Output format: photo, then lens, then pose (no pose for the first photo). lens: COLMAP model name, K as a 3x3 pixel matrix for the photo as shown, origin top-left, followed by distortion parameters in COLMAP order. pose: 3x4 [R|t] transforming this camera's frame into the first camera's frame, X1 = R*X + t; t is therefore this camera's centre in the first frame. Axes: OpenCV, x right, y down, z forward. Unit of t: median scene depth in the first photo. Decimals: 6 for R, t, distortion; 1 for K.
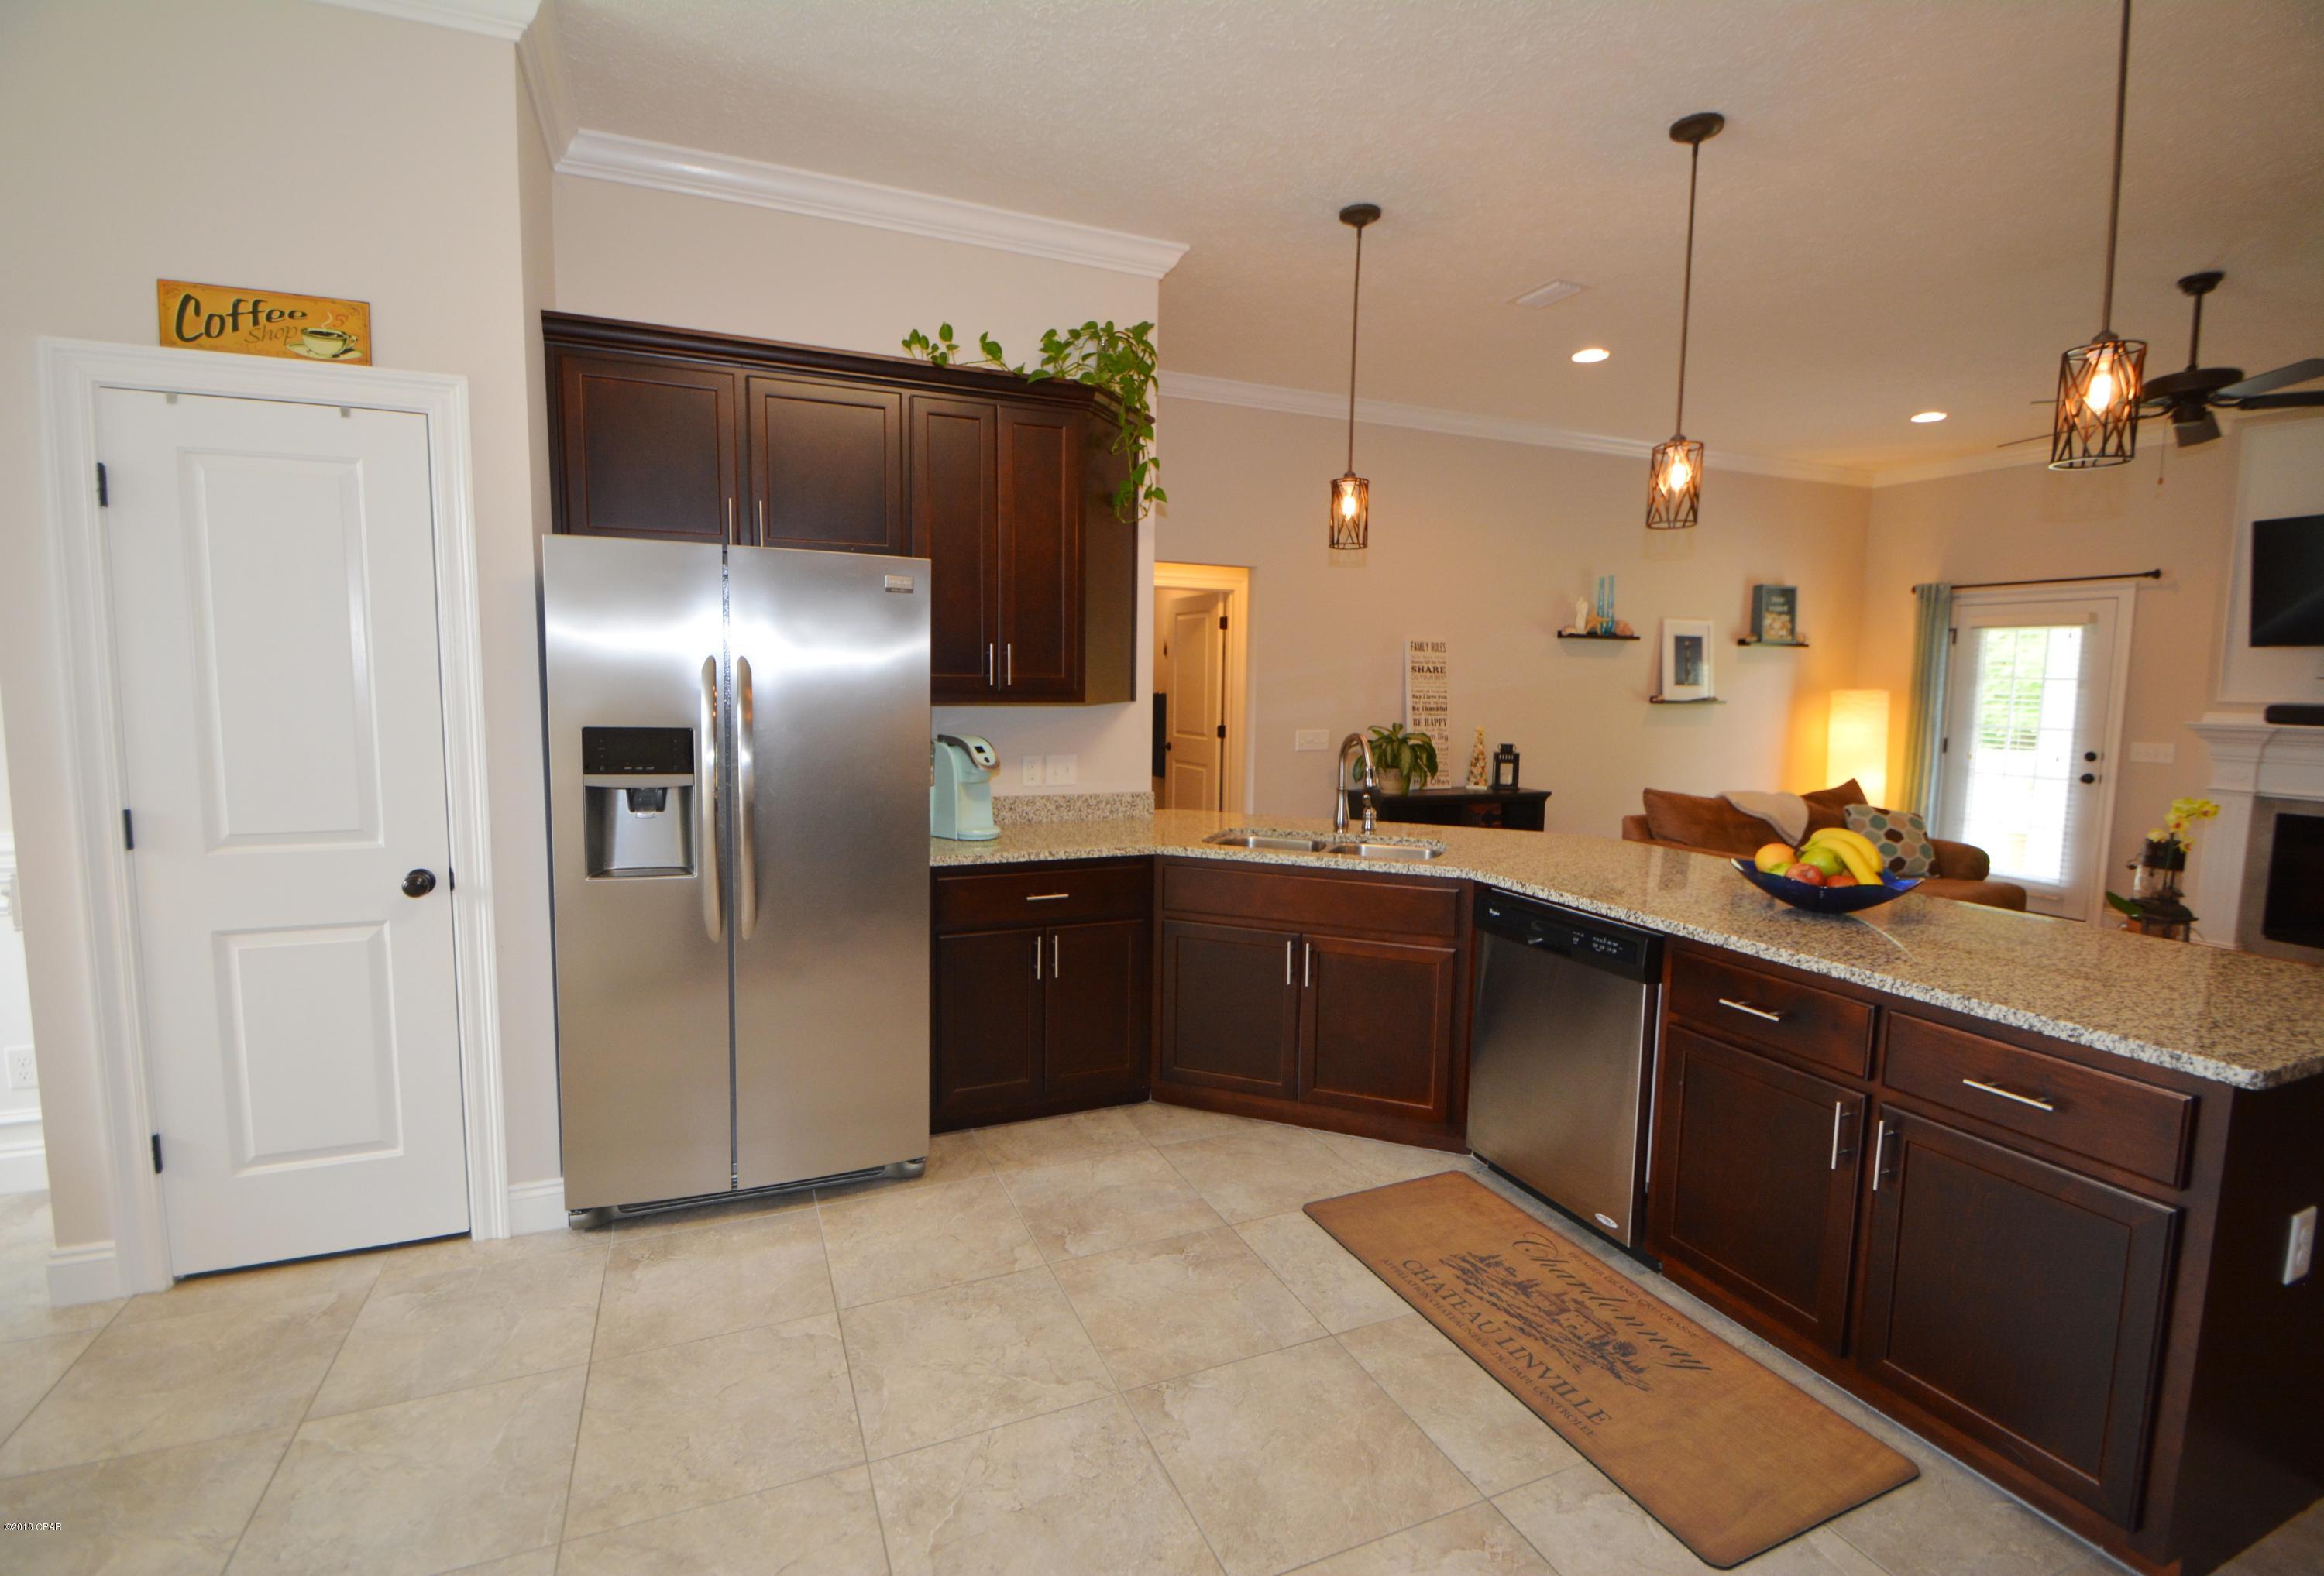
lens RADIAL K [[1039.4, 0, 1164.7], [0, 1039.4, 780.5], [0, 0, 1]] dist [-0.010140, -0.002106]
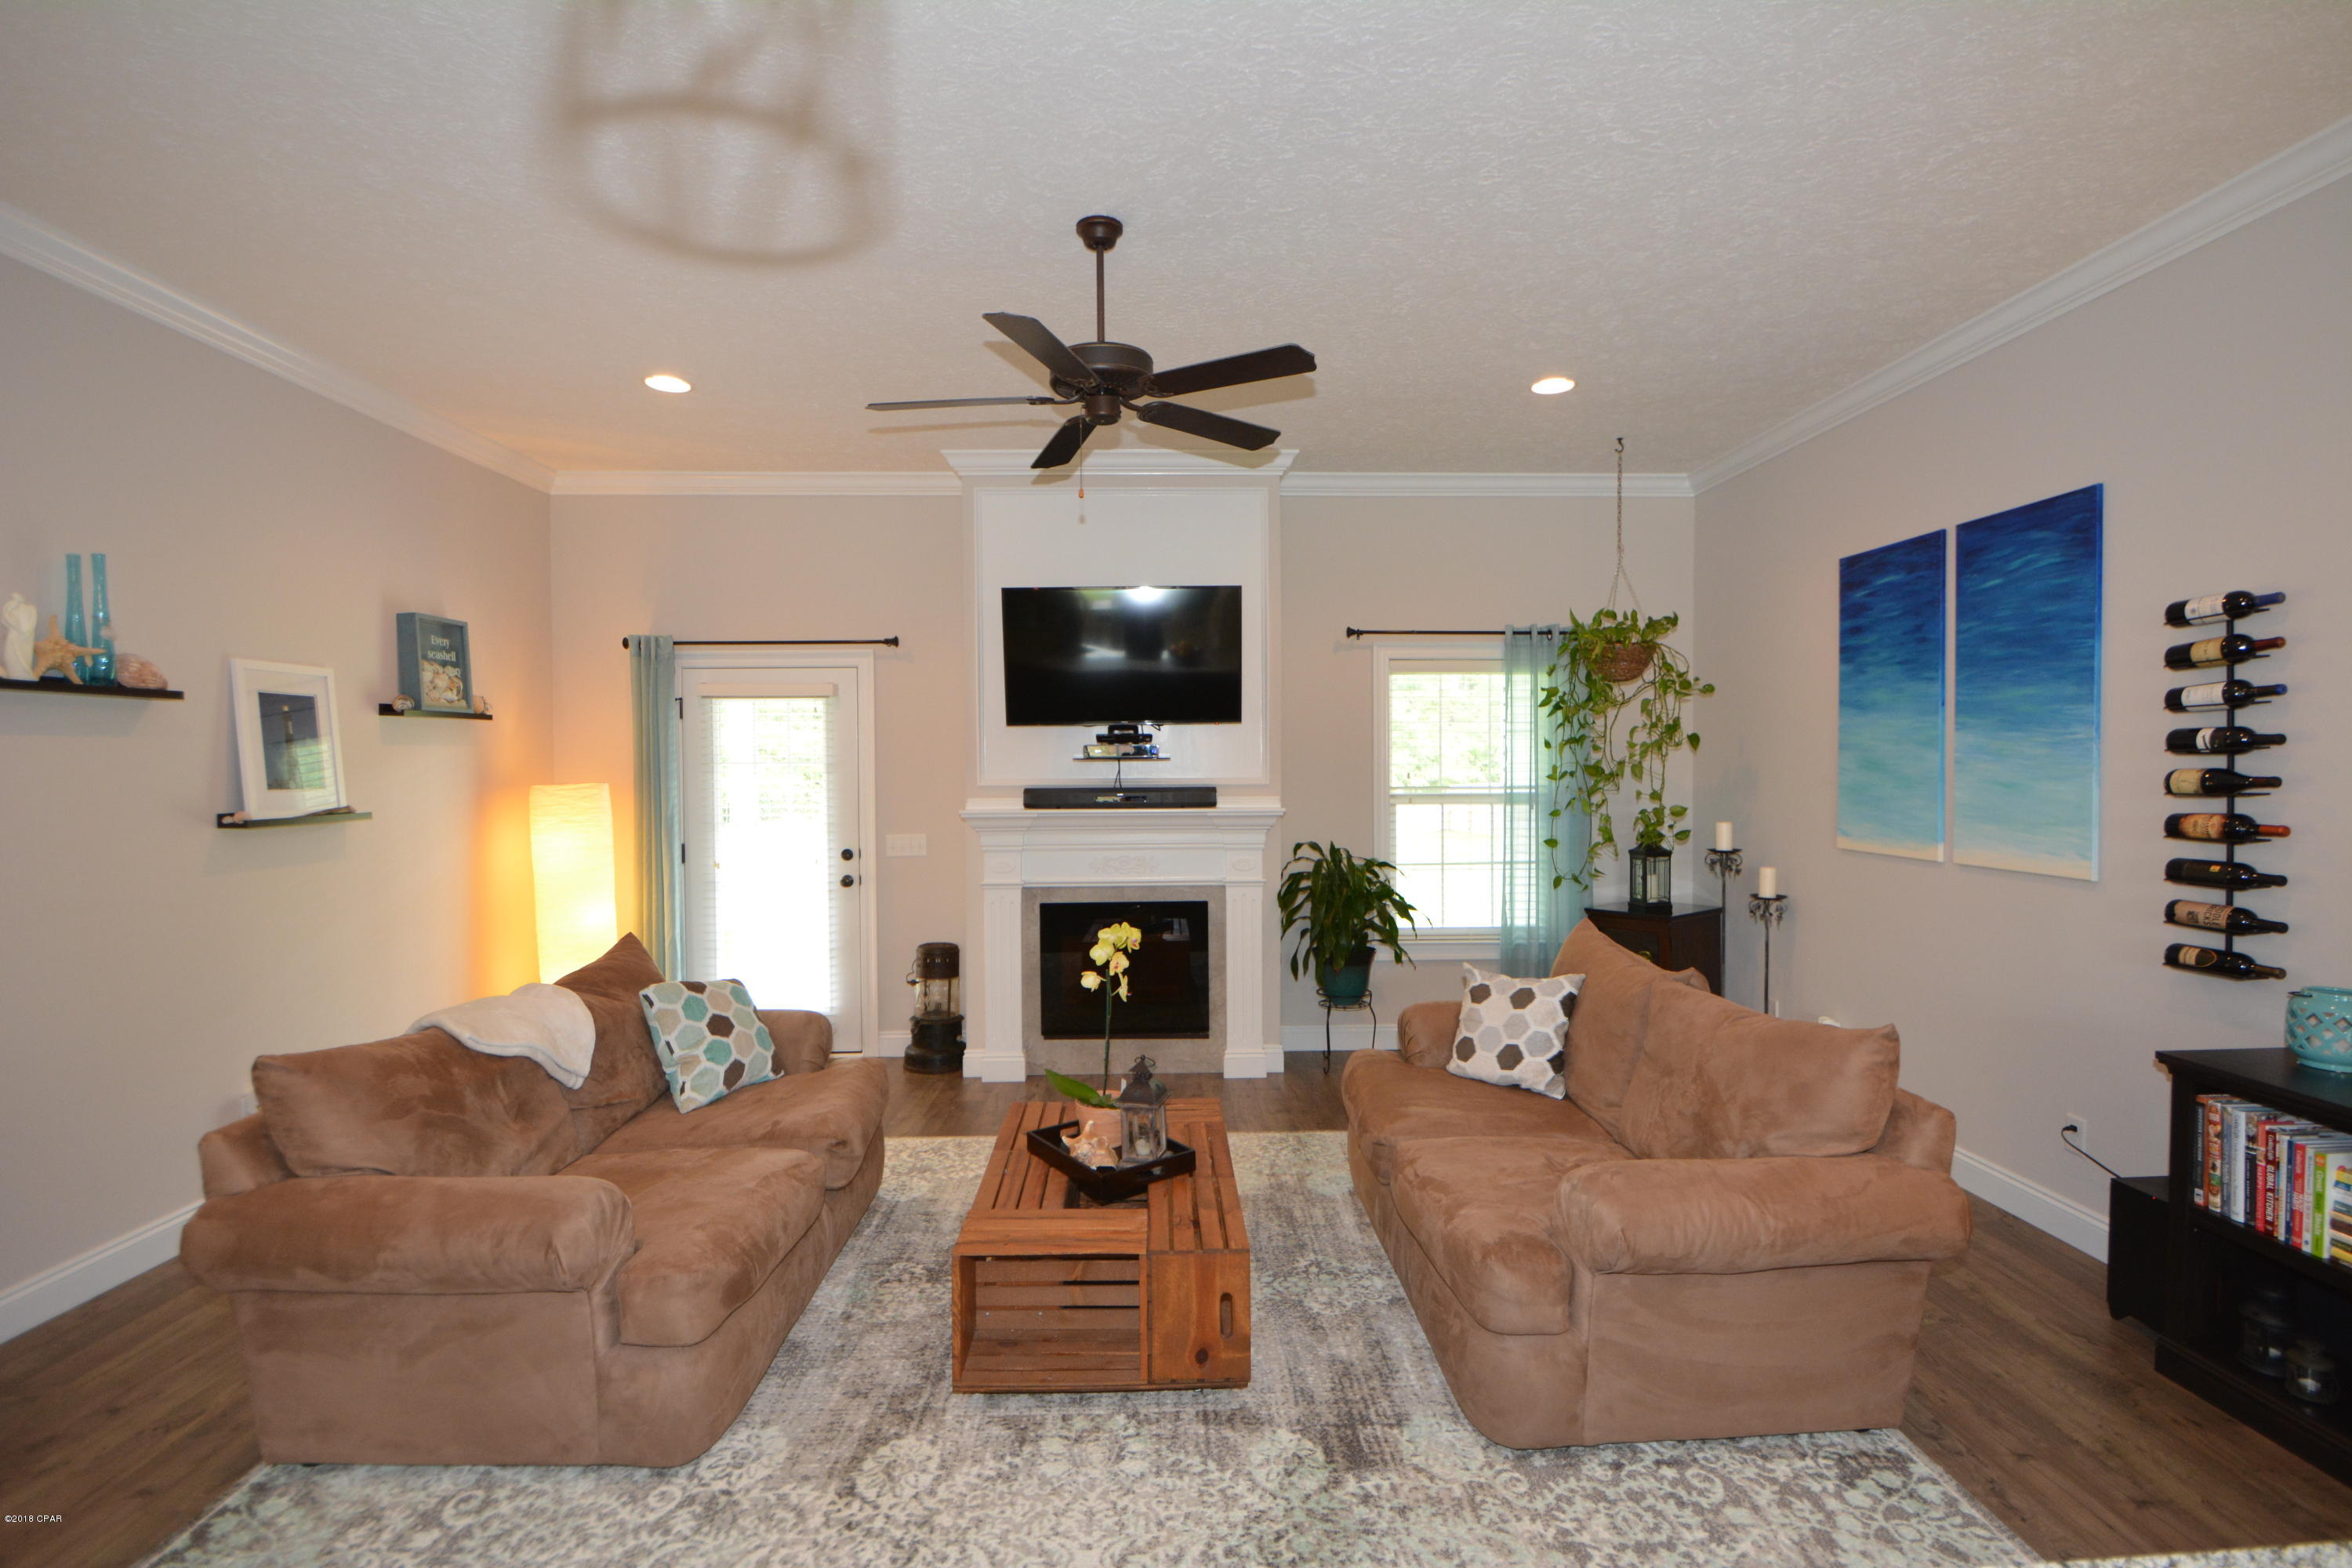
lens RADIAL K [[1105.3, 0, 1177.9], [0, 1105.3, 778.1], [0, 0, 1]] dist [-0.016775, -0.003214]
pose [[0.370991, -0.032268, 0.928076, 0.289020], [0.102233, 0.994741, -0.006282, -0.087756], [-0.922992, 0.097211, 0.372339, 0.700270]]
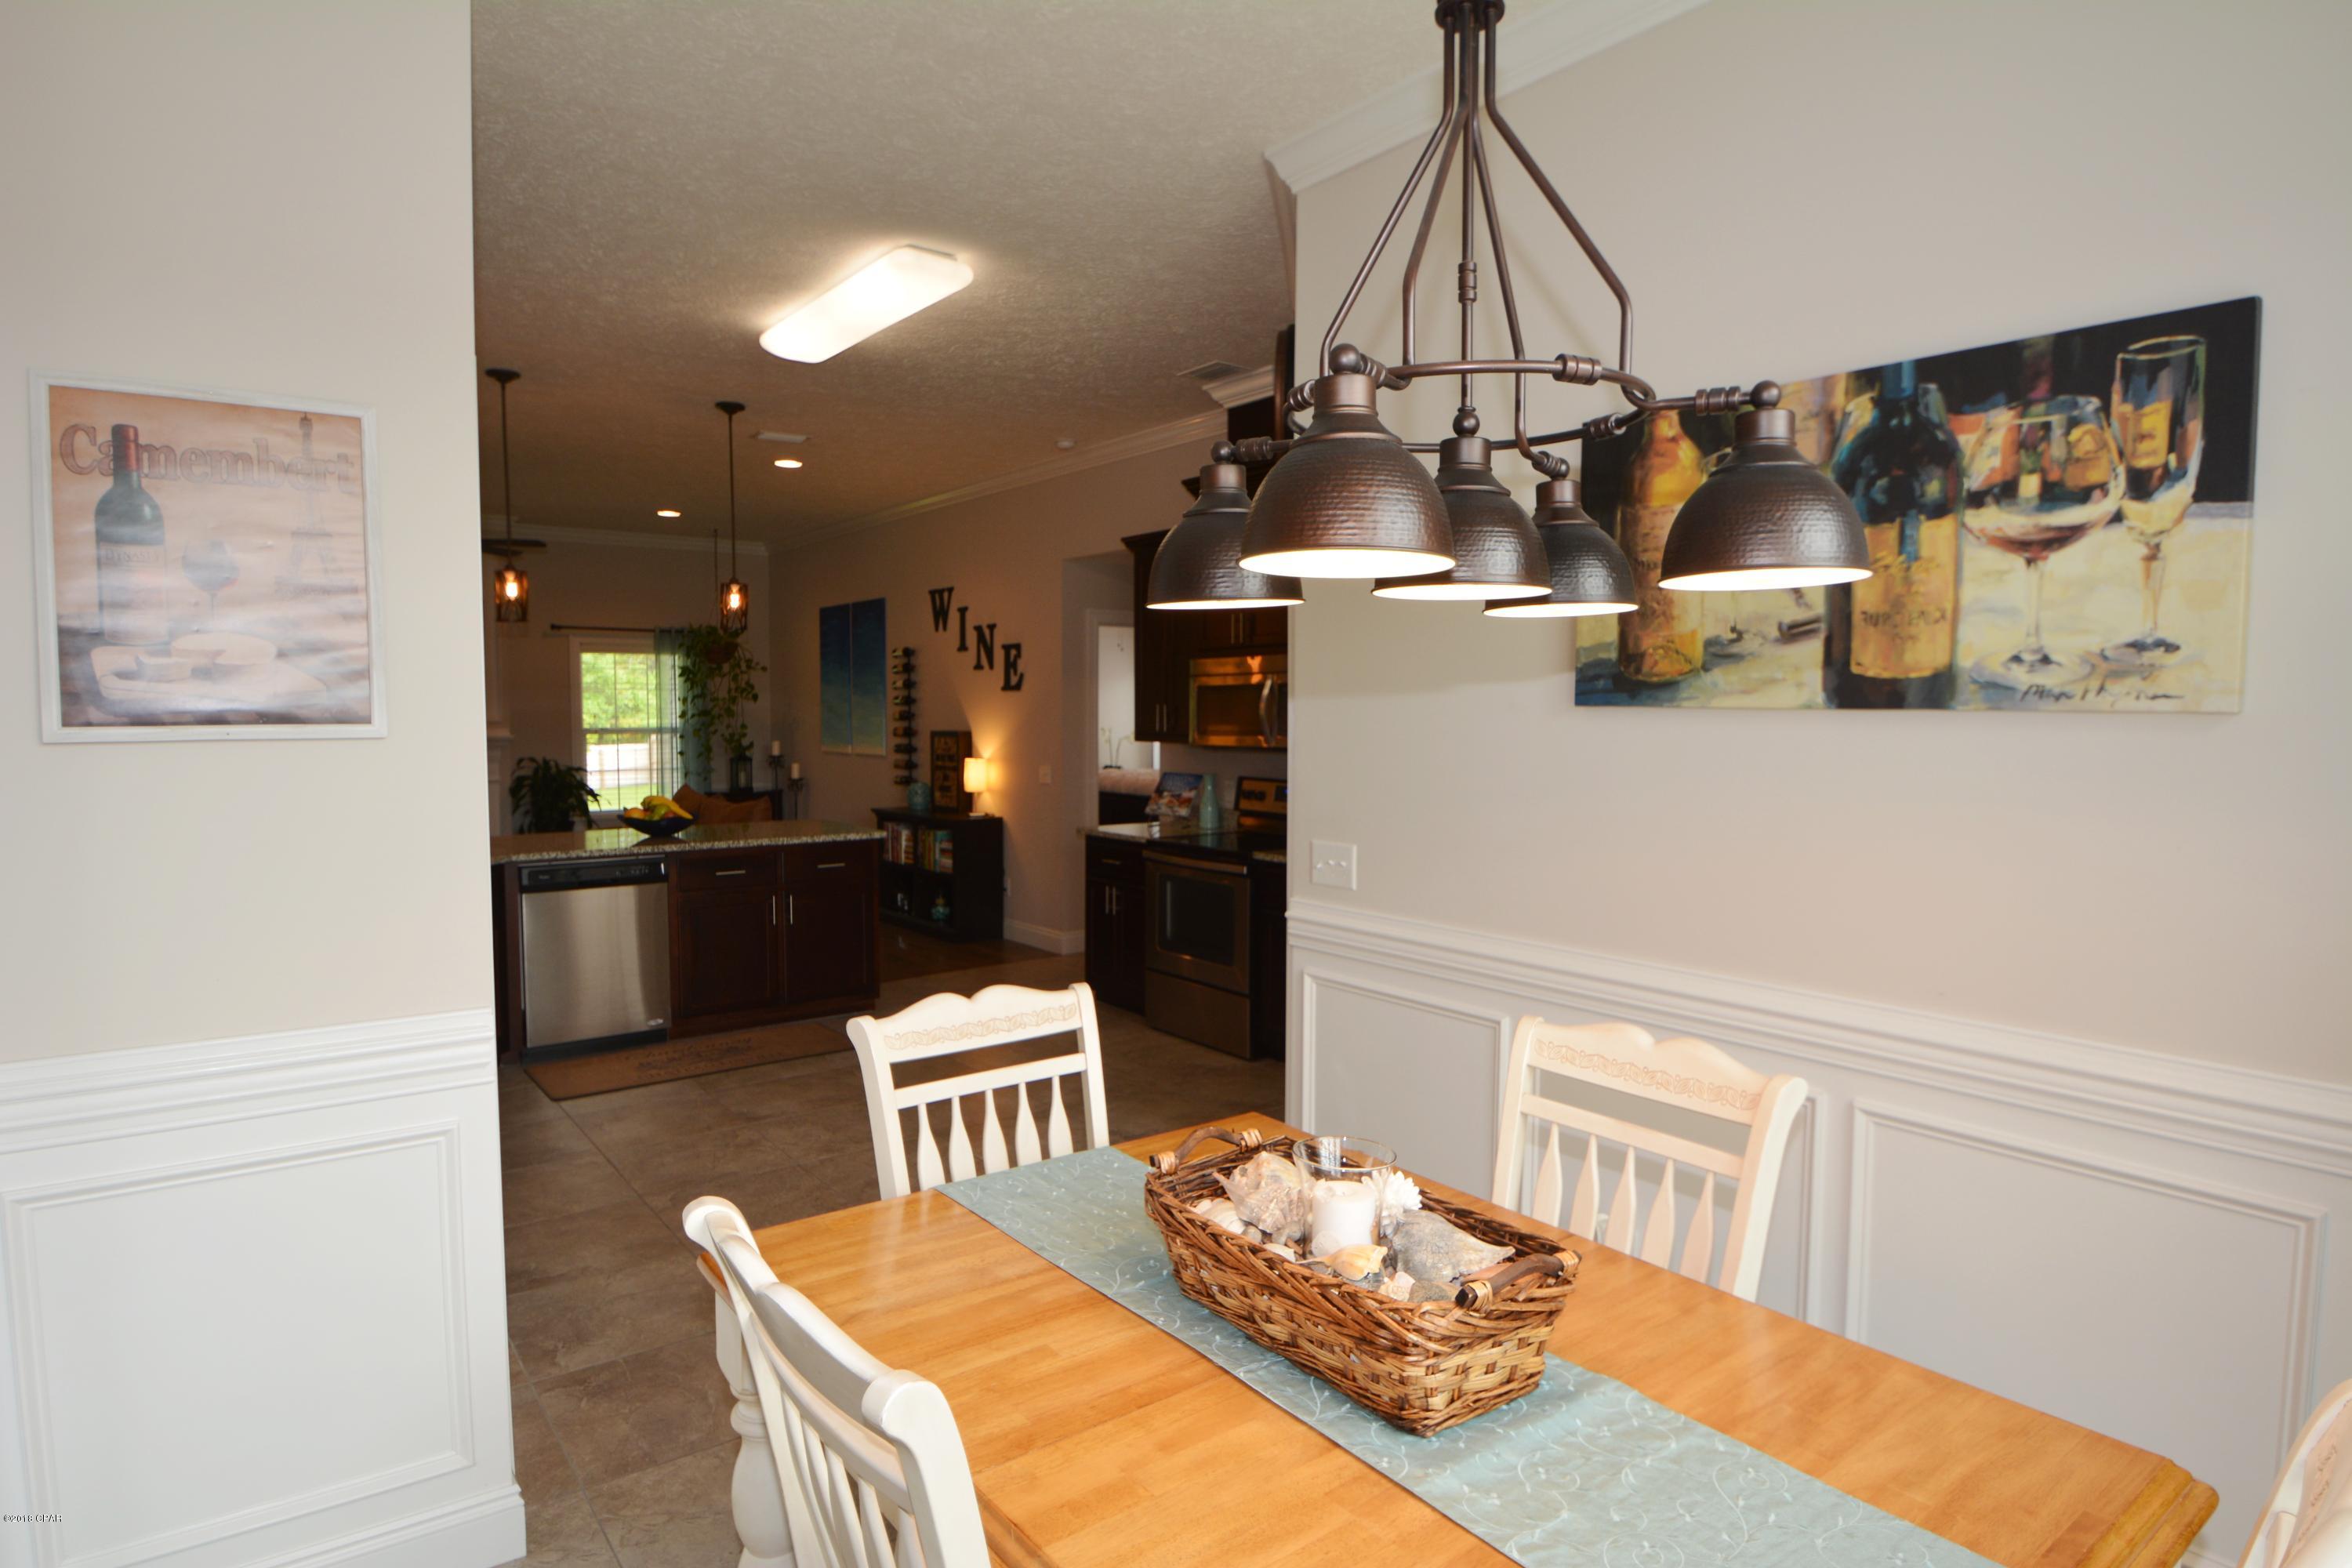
lens RADIAL K [[1290.5, 0, 1167.4], [0, 1290.5, 773.4], [0, 0, 1]] dist [-0.008956, -0.000044]
pose [[-0.236370, -0.063834, 0.969564, -1.280625], [0.092187, 0.991865, 0.087776, -0.076736], [-0.967280, 0.110128, -0.228563, 0.406109]]
